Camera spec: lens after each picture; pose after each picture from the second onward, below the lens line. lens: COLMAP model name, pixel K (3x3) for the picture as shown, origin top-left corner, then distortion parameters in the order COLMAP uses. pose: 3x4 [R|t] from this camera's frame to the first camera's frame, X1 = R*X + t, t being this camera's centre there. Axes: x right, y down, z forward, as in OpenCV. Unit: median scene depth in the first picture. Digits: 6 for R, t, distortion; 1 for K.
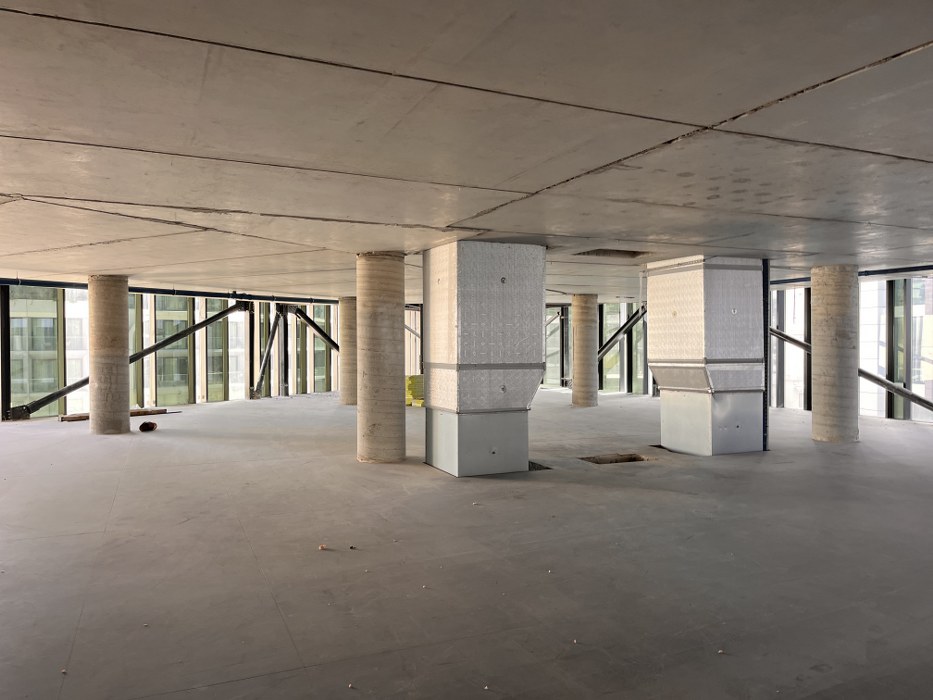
lens RADIAL K [[696.1, 0, 465.6], [0, 696.1, 351.6], [0, 0, 1]] dist [0.067850, -0.098227]
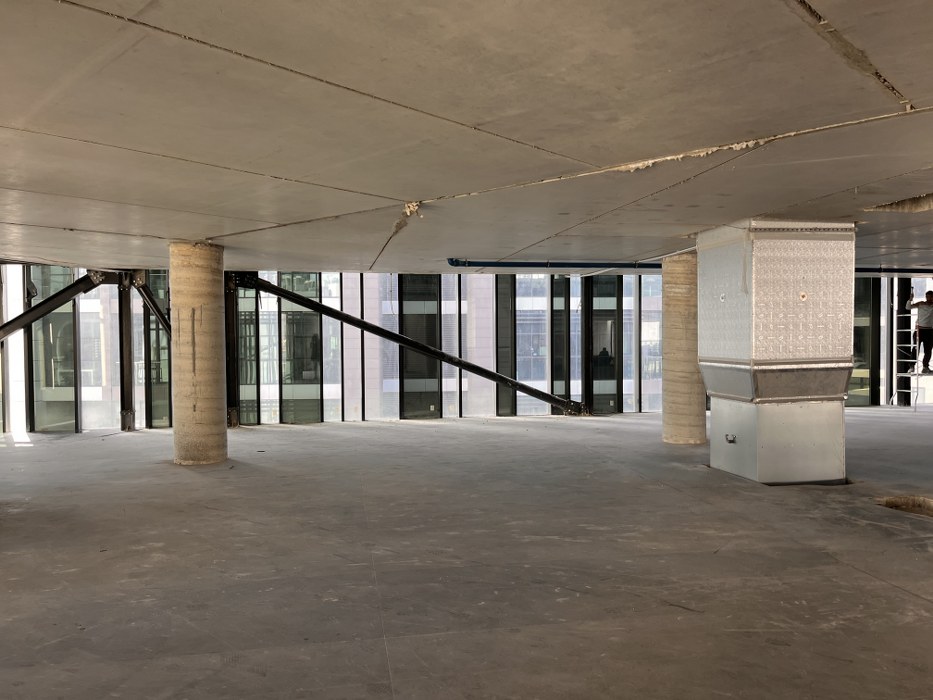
lens RADIAL K [[696.1, 0, 465.6], [0, 696.1, 351.6], [0, 0, 1]] dist [0.067850, -0.098227]
pose [[0.237738, -0.017546, 0.971171, -0.359416], [0.016965, 0.999759, 0.013909, -0.009070], [-0.971181, 0.013169, 0.237978, 0.841975]]
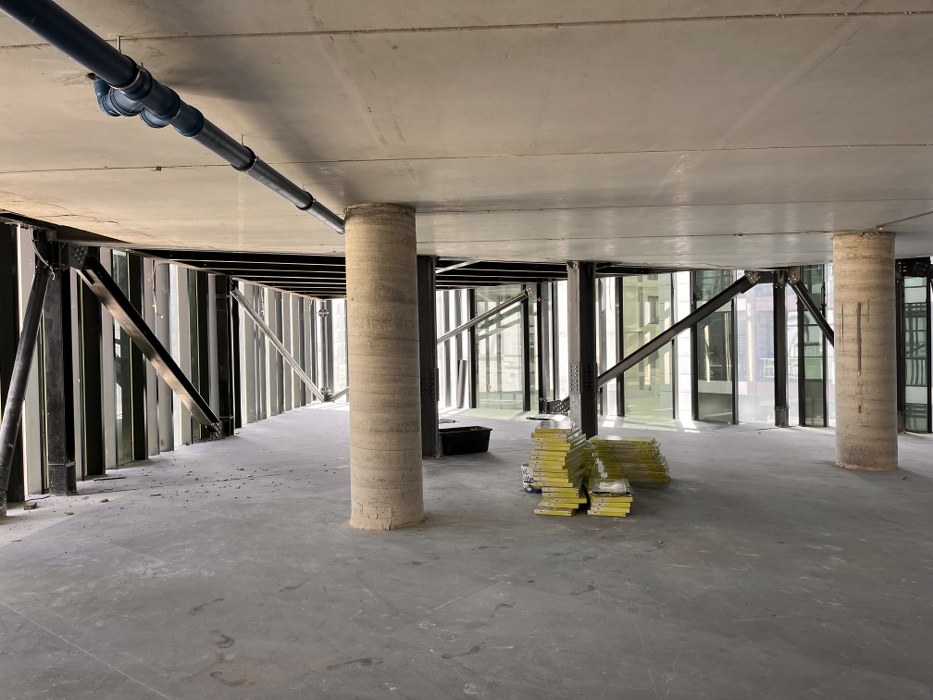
lens RADIAL K [[696.1, 0, 465.6], [0, 696.1, 351.6], [0, 0, 1]] dist [0.067850, -0.098227]
pose [[0.889941, -0.018884, 0.455684, -0.369863], [0.020082, 0.999796, 0.002212, -0.010203], [-0.455633, 0.007182, 0.890139, 0.853017]]
